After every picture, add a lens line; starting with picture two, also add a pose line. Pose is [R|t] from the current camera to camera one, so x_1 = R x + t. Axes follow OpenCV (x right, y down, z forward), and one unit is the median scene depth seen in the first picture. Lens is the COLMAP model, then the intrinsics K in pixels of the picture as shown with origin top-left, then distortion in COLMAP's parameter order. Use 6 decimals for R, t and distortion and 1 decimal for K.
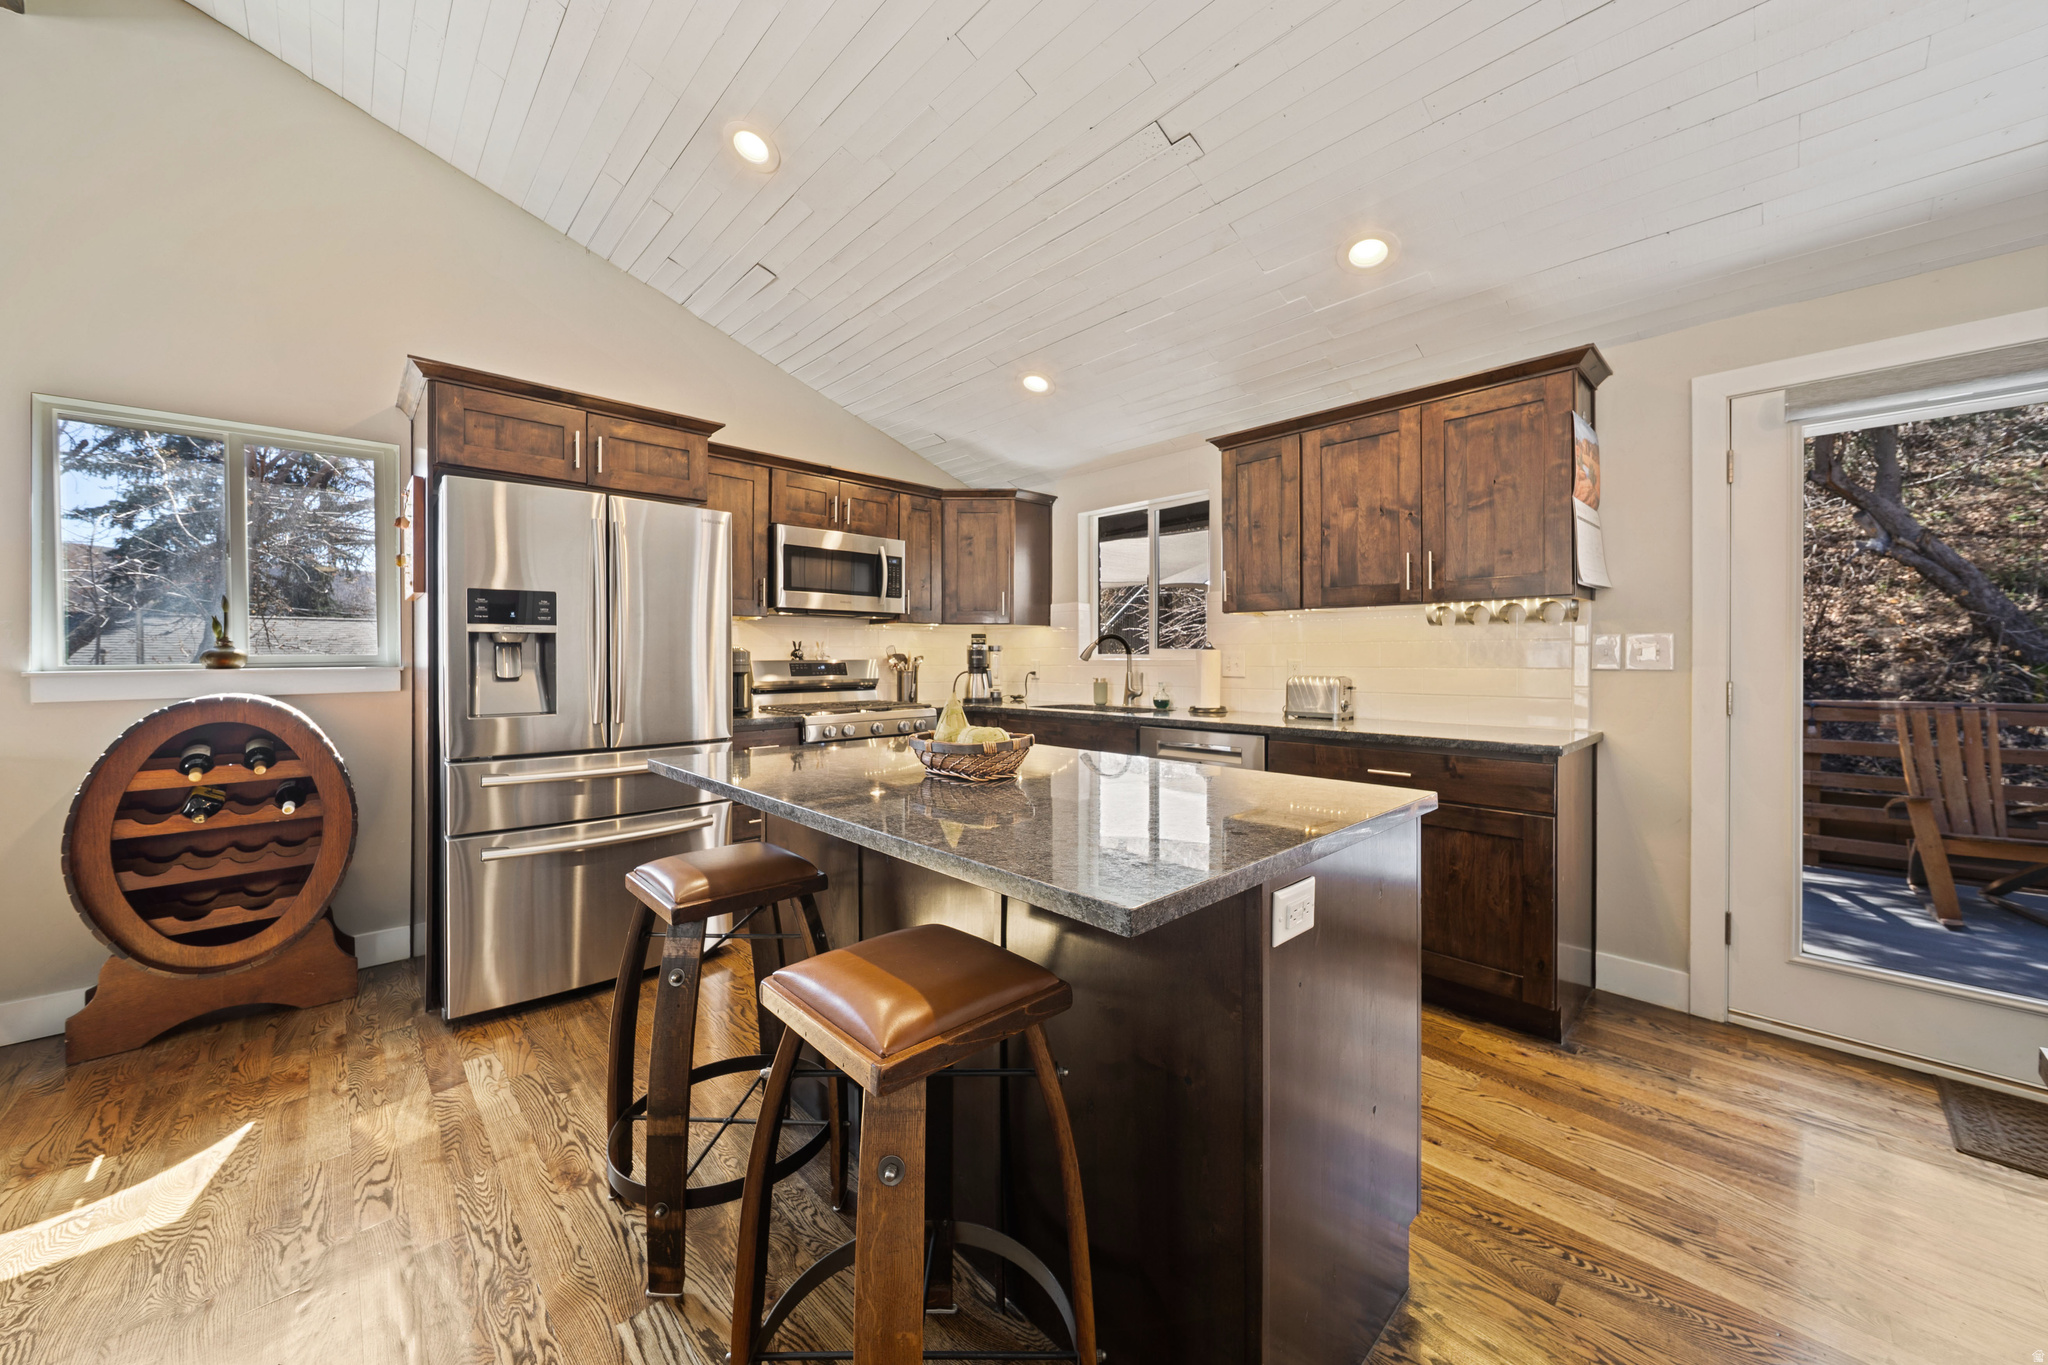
lens RADIAL K [[729.2, 0, 1016.0], [0, 729.2, 660.5], [0, 0, 1]] dist [0.000304, -0.000243]
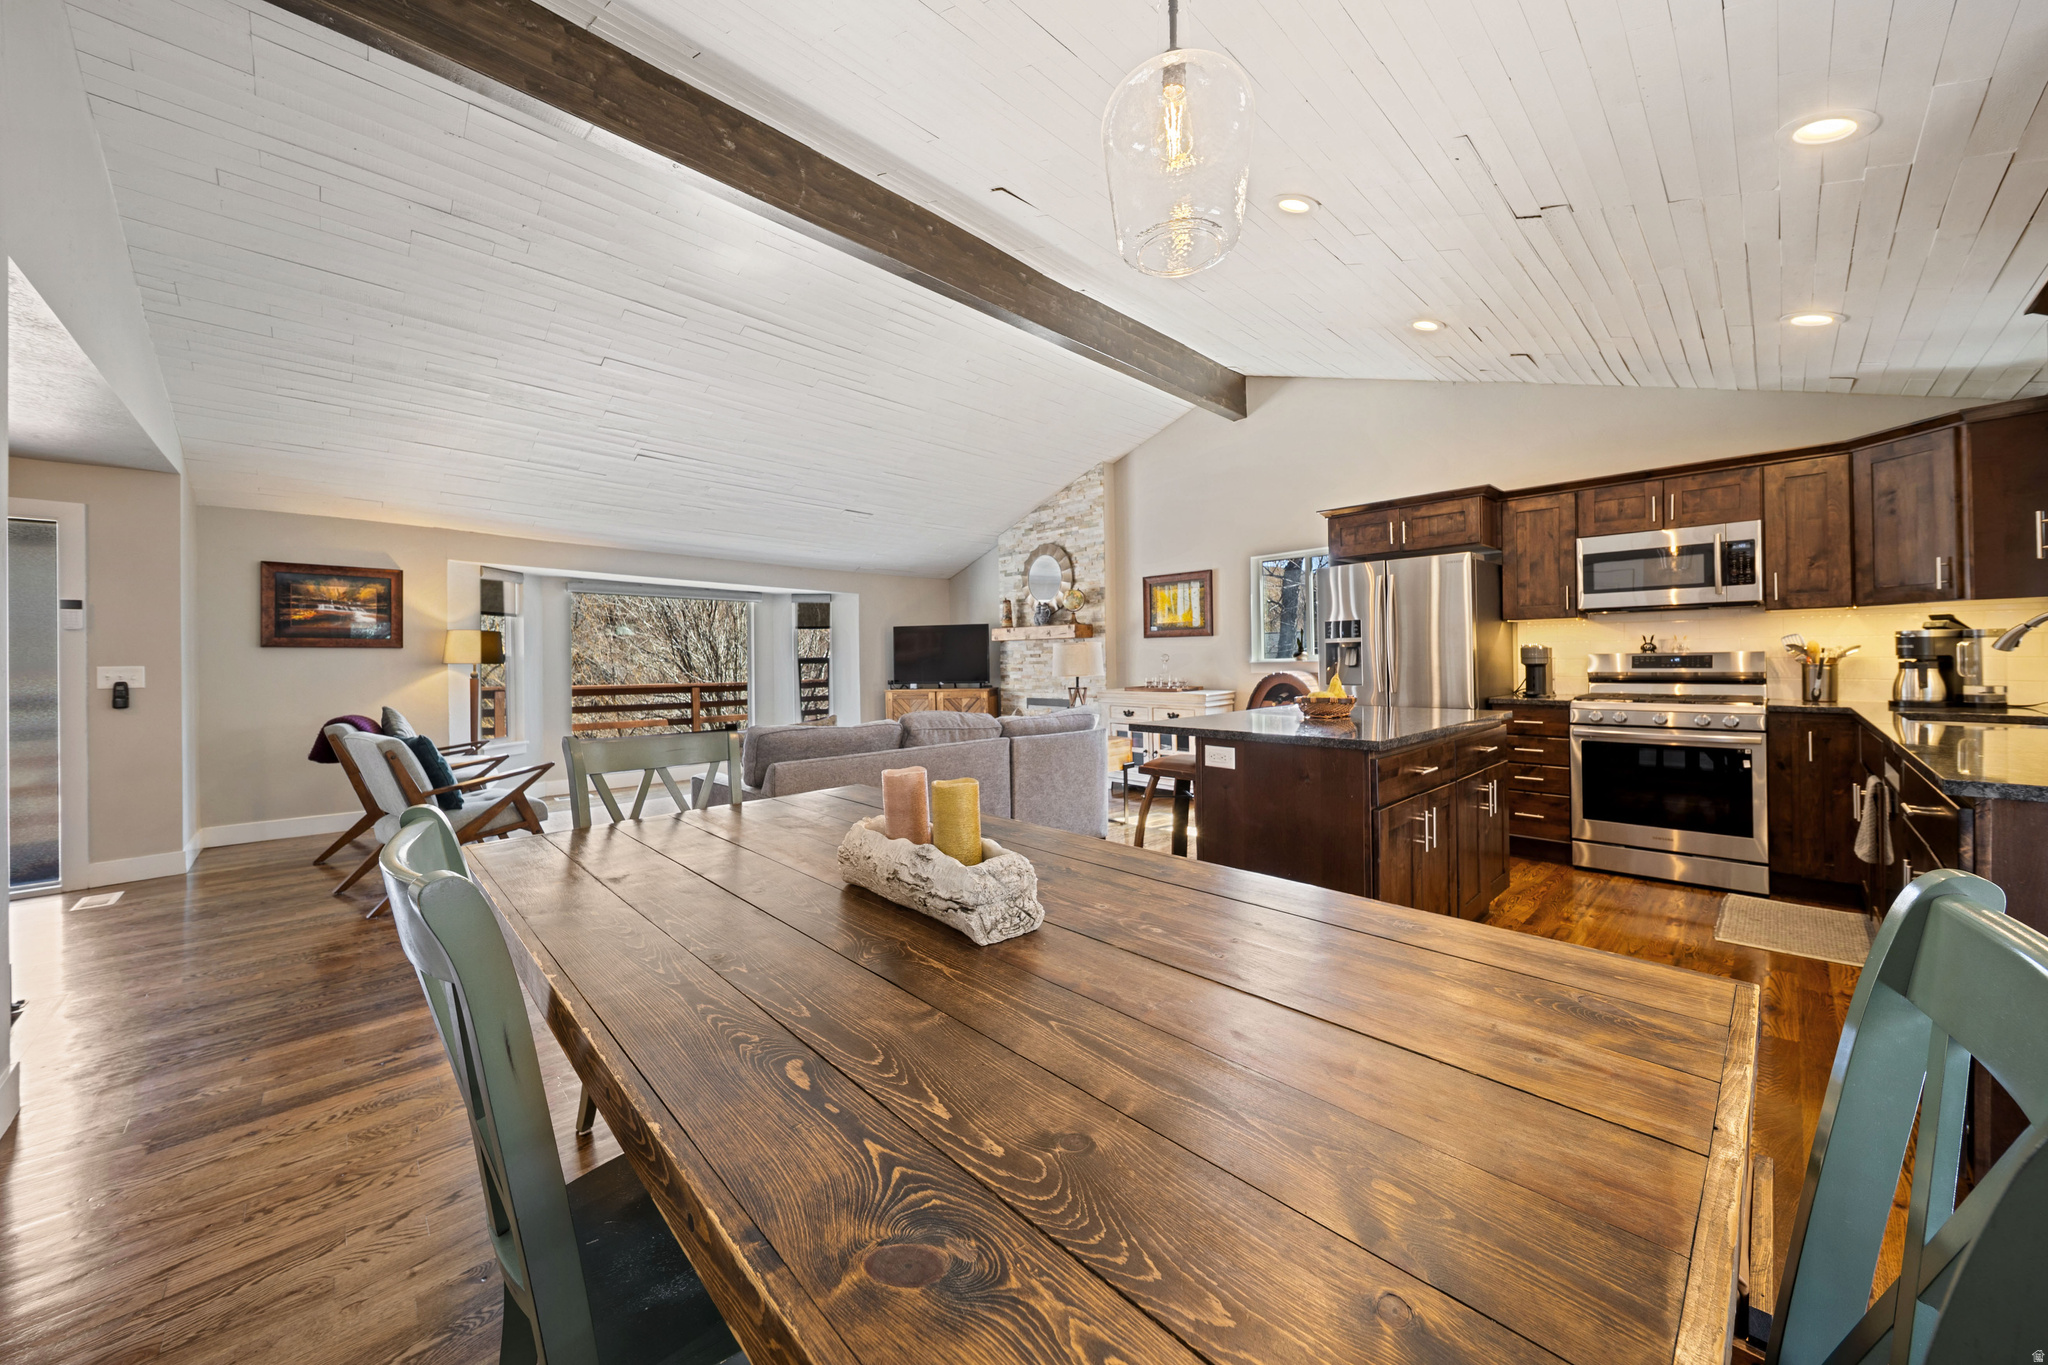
lens RADIAL K [[728.5, 0, 1024.1], [0, 728.5, 660.1], [0, 0, 1]] dist [-0.001678, -0.000479]
pose [[0.008616, 0.000540, -0.999963, 1.031340], [0.010156, 0.999948, 0.000628, -0.000194], [0.999911, -0.010161, 0.008610, 0.106908]]
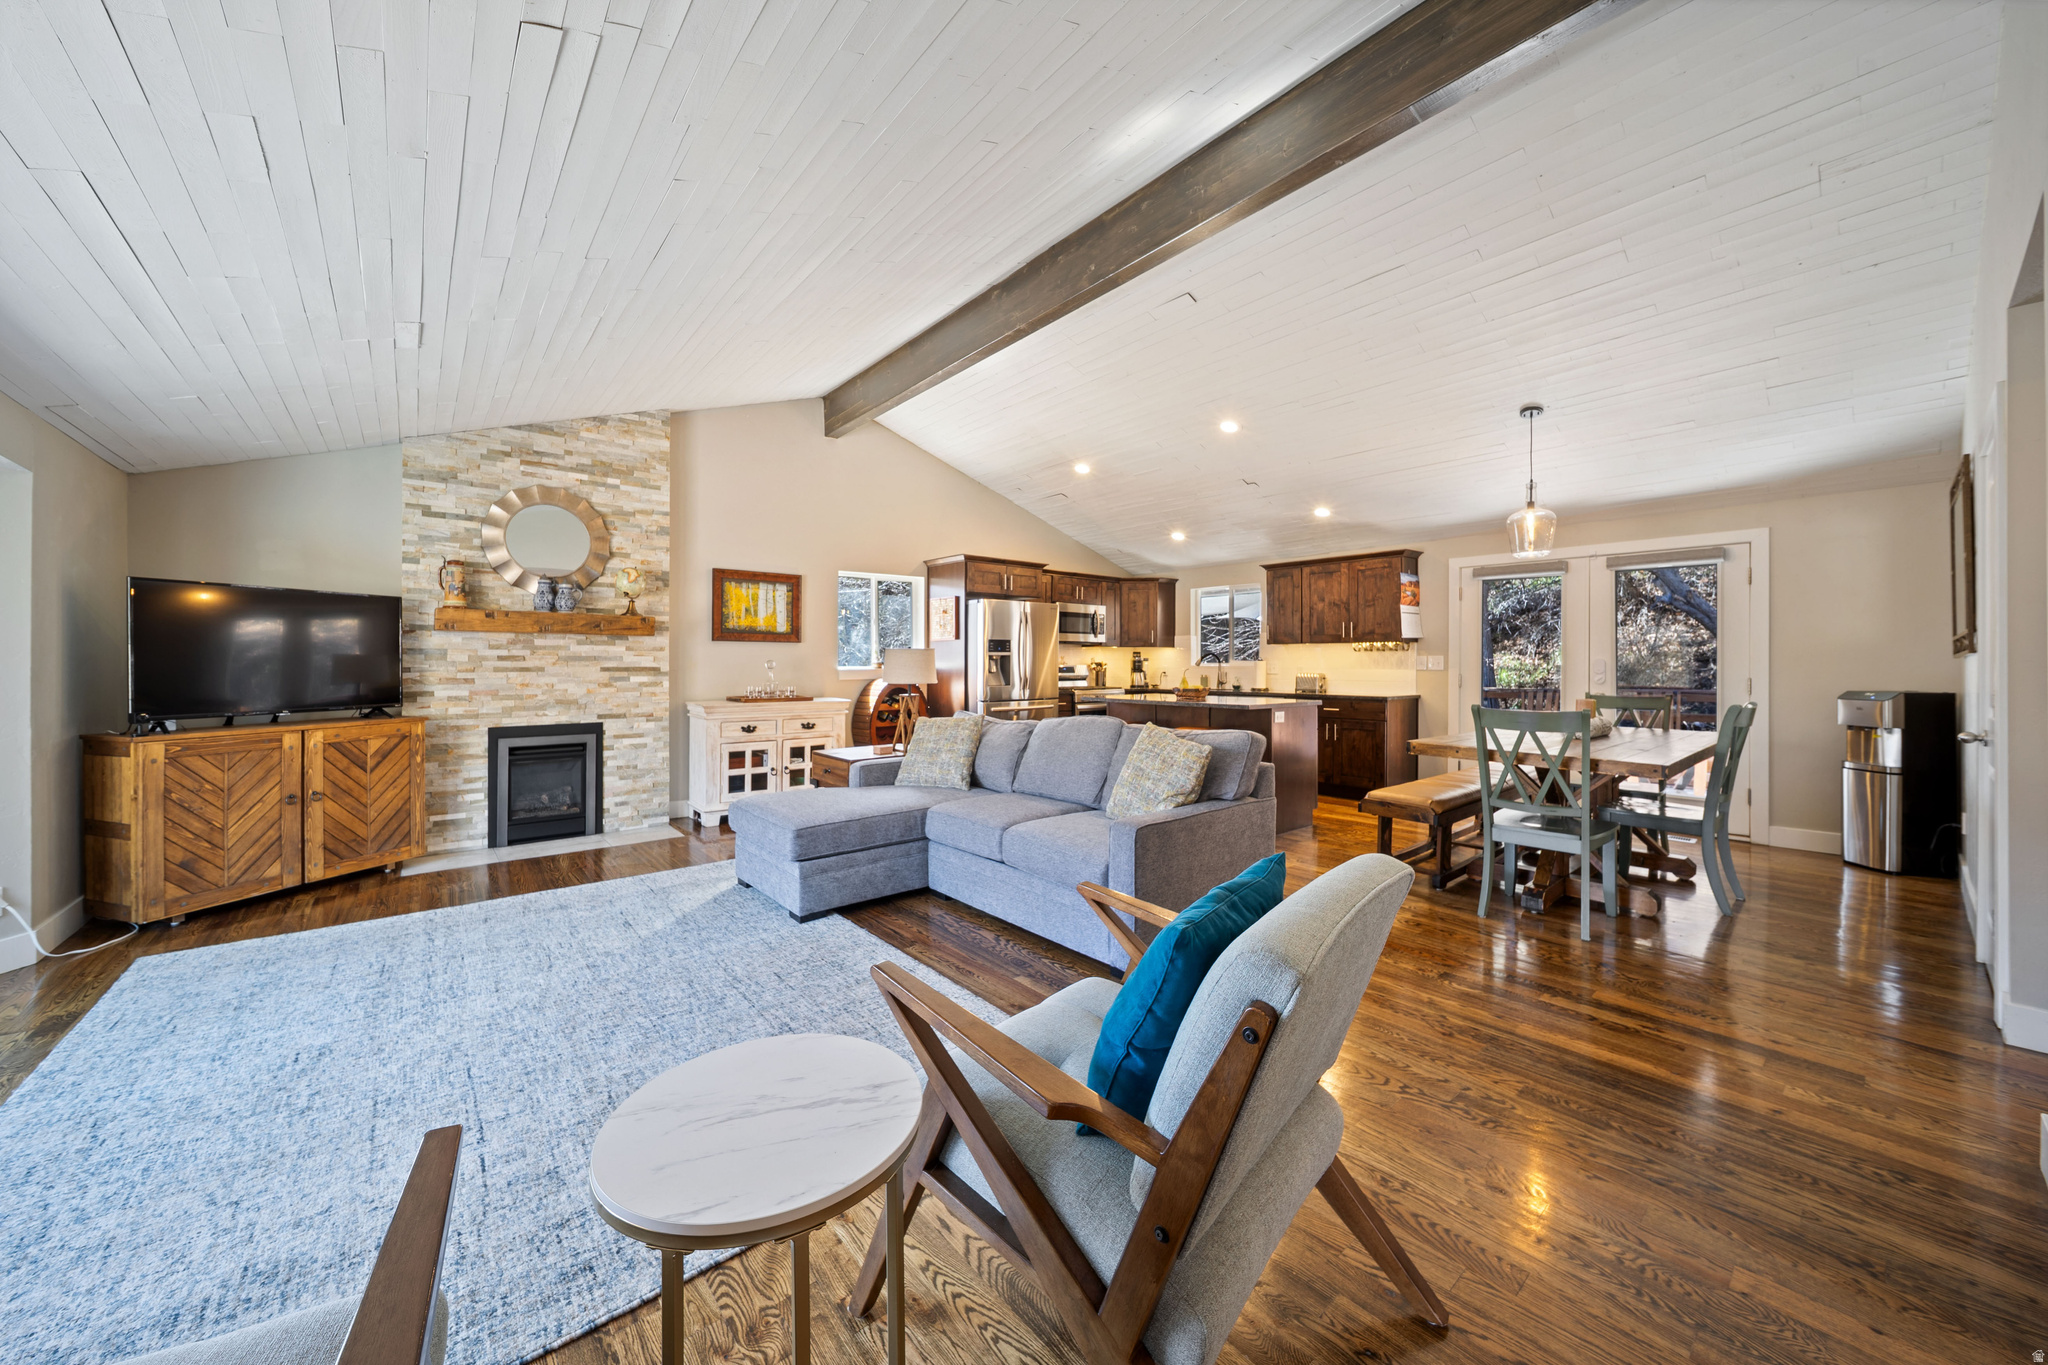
lens RADIAL K [[729.2, 0, 1016.0], [0, 729.2, 660.5], [0, 0, 1]] dist [0.000304, -0.000243]
pose [[0.997999, 0.001422, -0.063213, -0.376967], [-0.001874, 0.999973, -0.007092, 0.000509], [0.063202, 0.007196, 0.997975, -1.405621]]
